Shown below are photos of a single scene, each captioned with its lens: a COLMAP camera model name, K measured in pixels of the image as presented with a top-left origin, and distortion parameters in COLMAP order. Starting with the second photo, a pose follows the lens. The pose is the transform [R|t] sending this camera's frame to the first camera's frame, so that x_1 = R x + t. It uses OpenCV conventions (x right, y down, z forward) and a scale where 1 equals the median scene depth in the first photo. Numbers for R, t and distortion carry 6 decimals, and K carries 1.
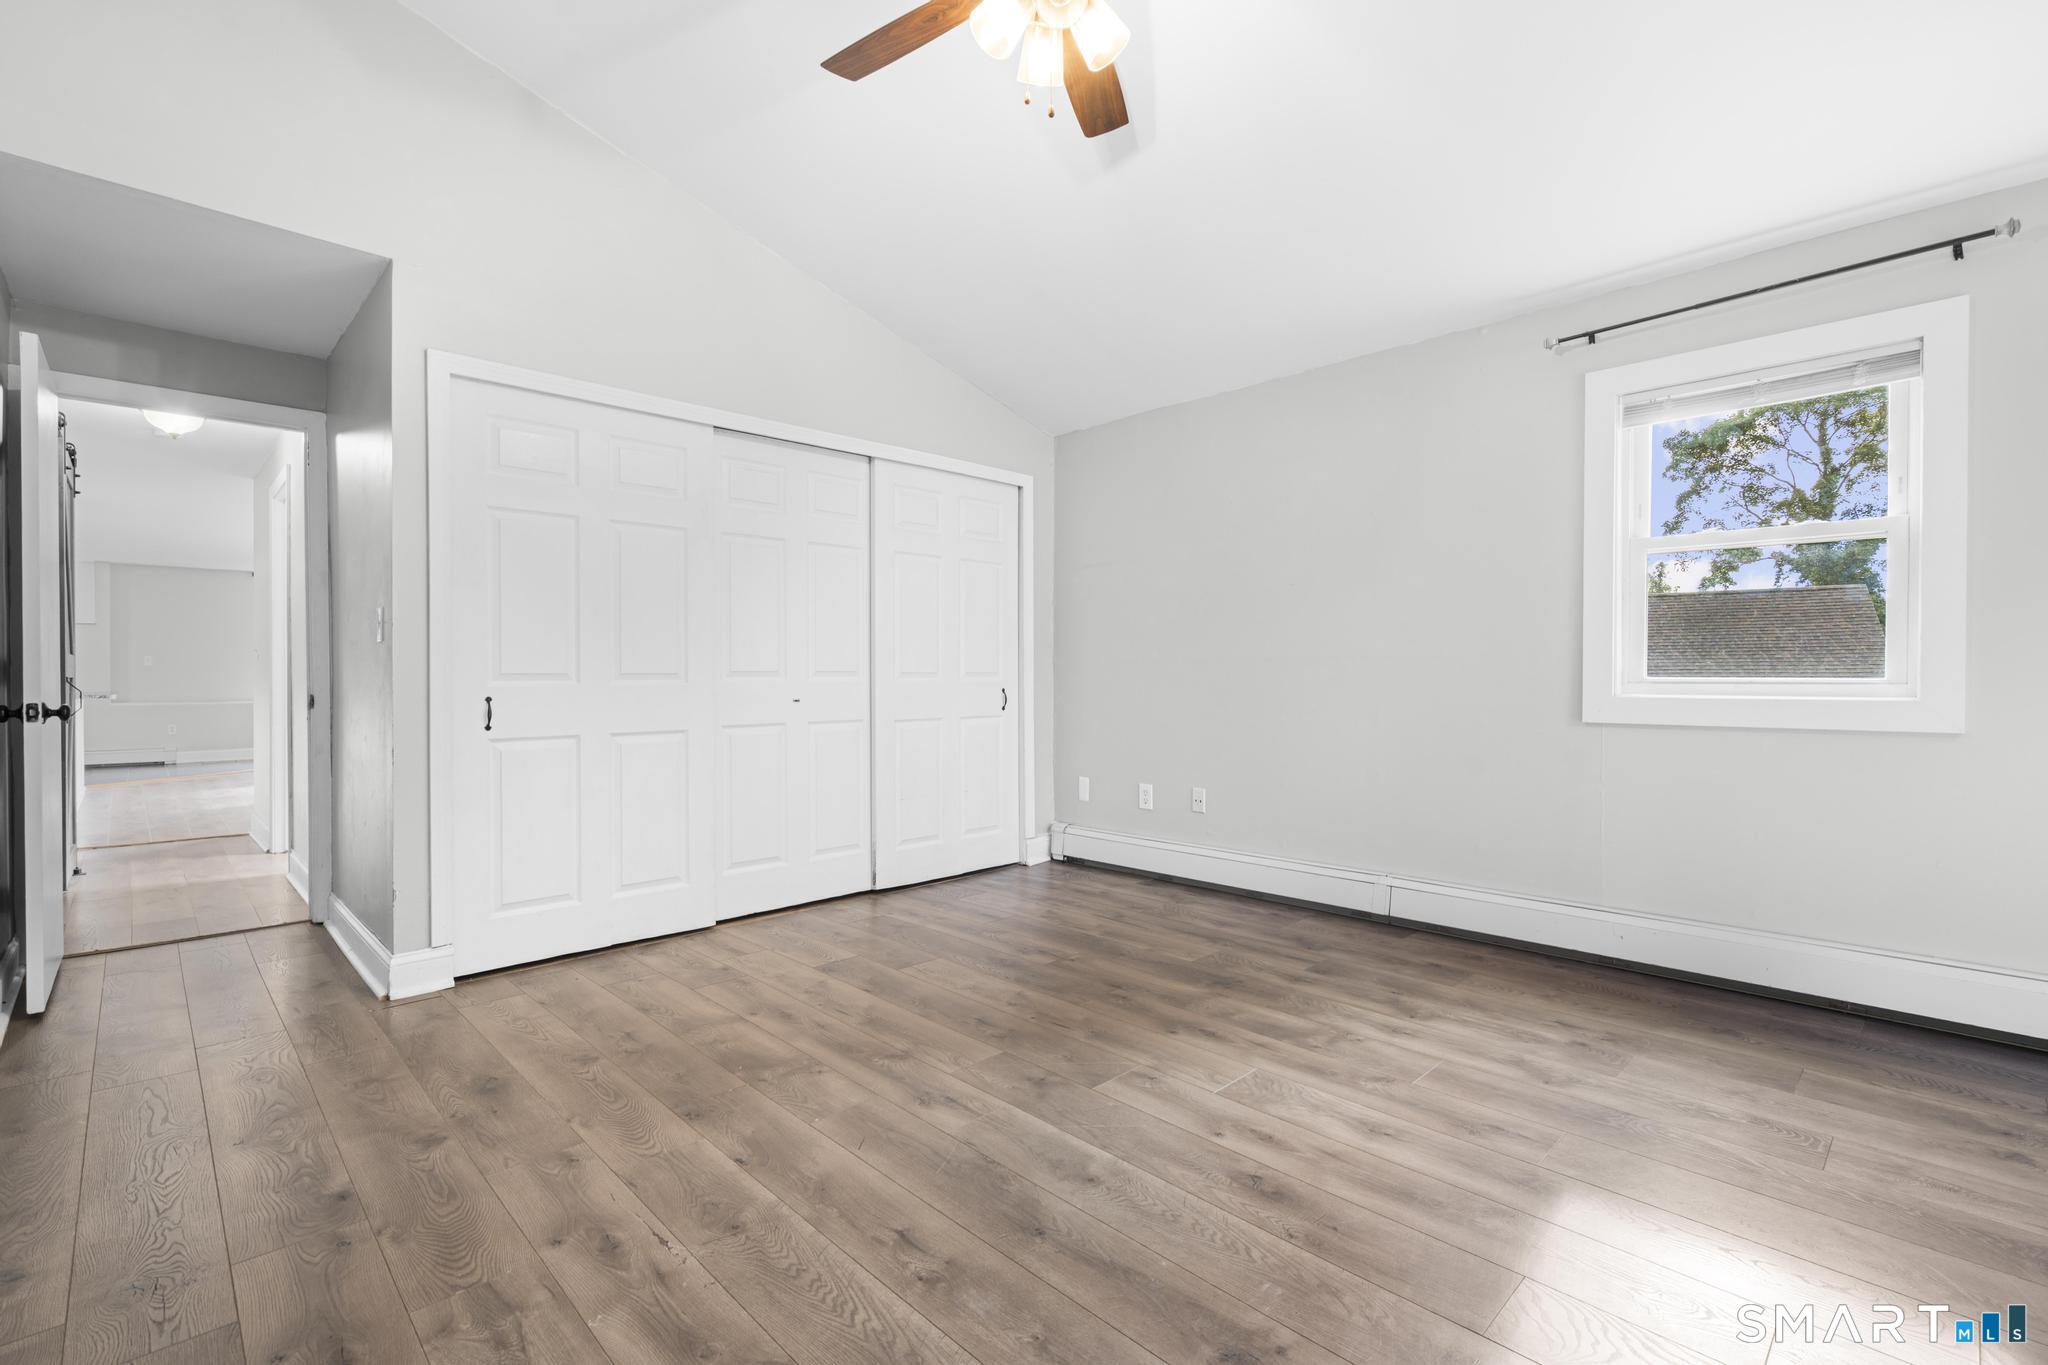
lens RADIAL K [[925.3, 0, 1035.6], [0, 925.3, 676.6], [0, 0, 1]] dist [-0.004647, 0.003361]
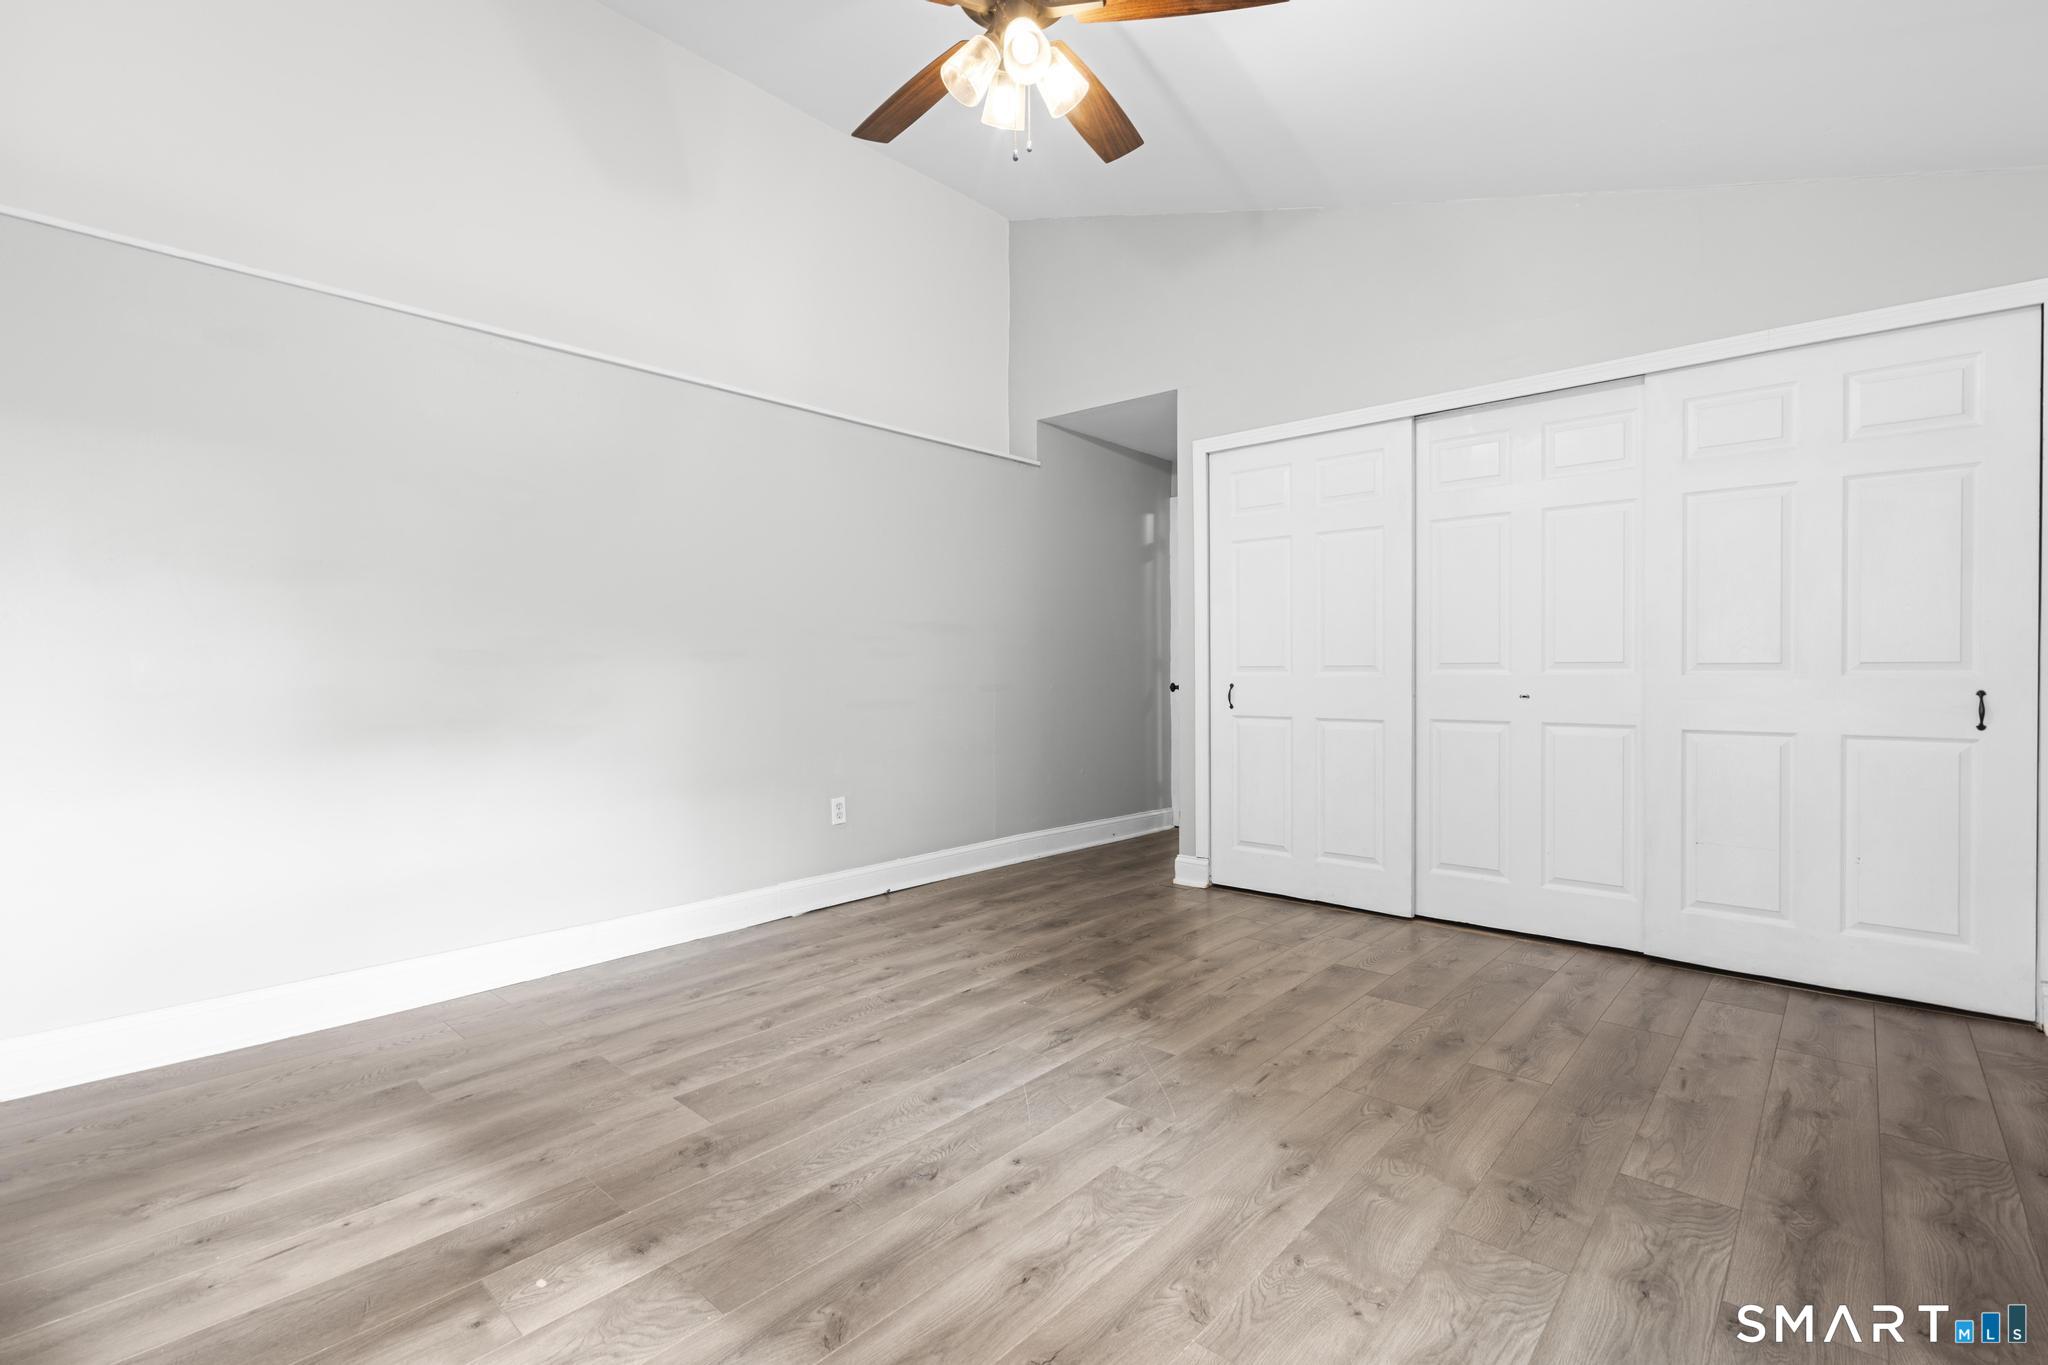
lens RADIAL K [[925.3, 0, 1019.7], [0, 925.3, 685.1], [0, 0, 1]] dist [-0.004647, 0.003361]
pose [[0.054334, 0.021633, -0.998288, 0.880412], [0.001887, 0.999761, 0.021768, -0.005656], [0.998521, -0.003067, 0.054280, 0.748737]]
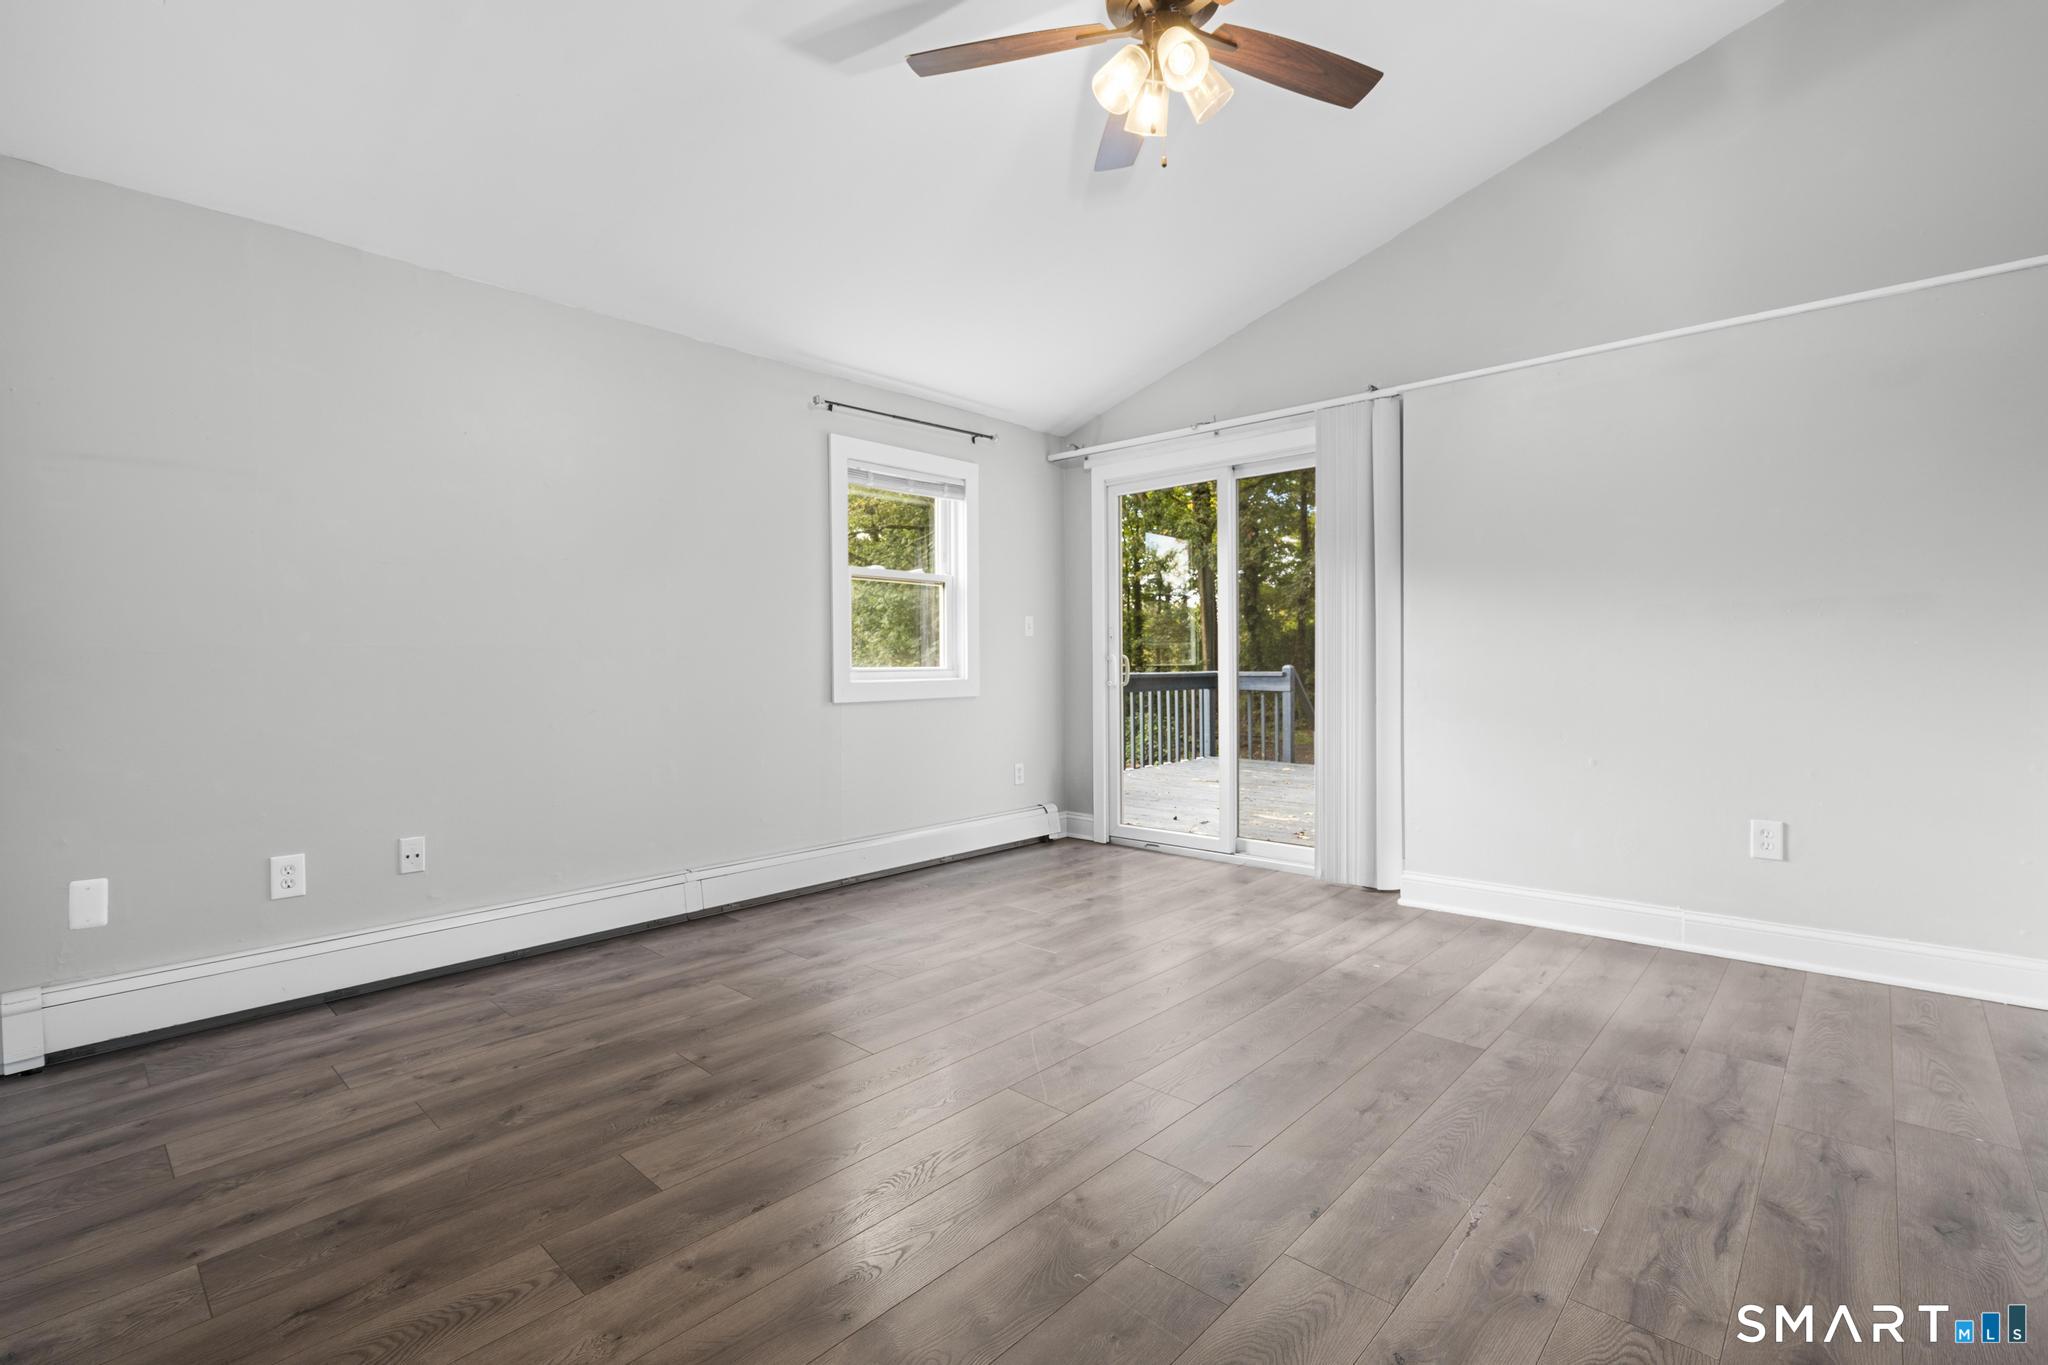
lens RADIAL K [[925.3, 0, 1030.8], [0, 925.3, 673.7], [0, 0, 1]] dist [-0.004647, 0.003361]
pose [[-0.054023, -0.008520, 0.998503, -0.876920], [0.012426, 0.999880, 0.009204, 0.000272], [-0.998462, 0.012904, -0.053911, 0.975875]]
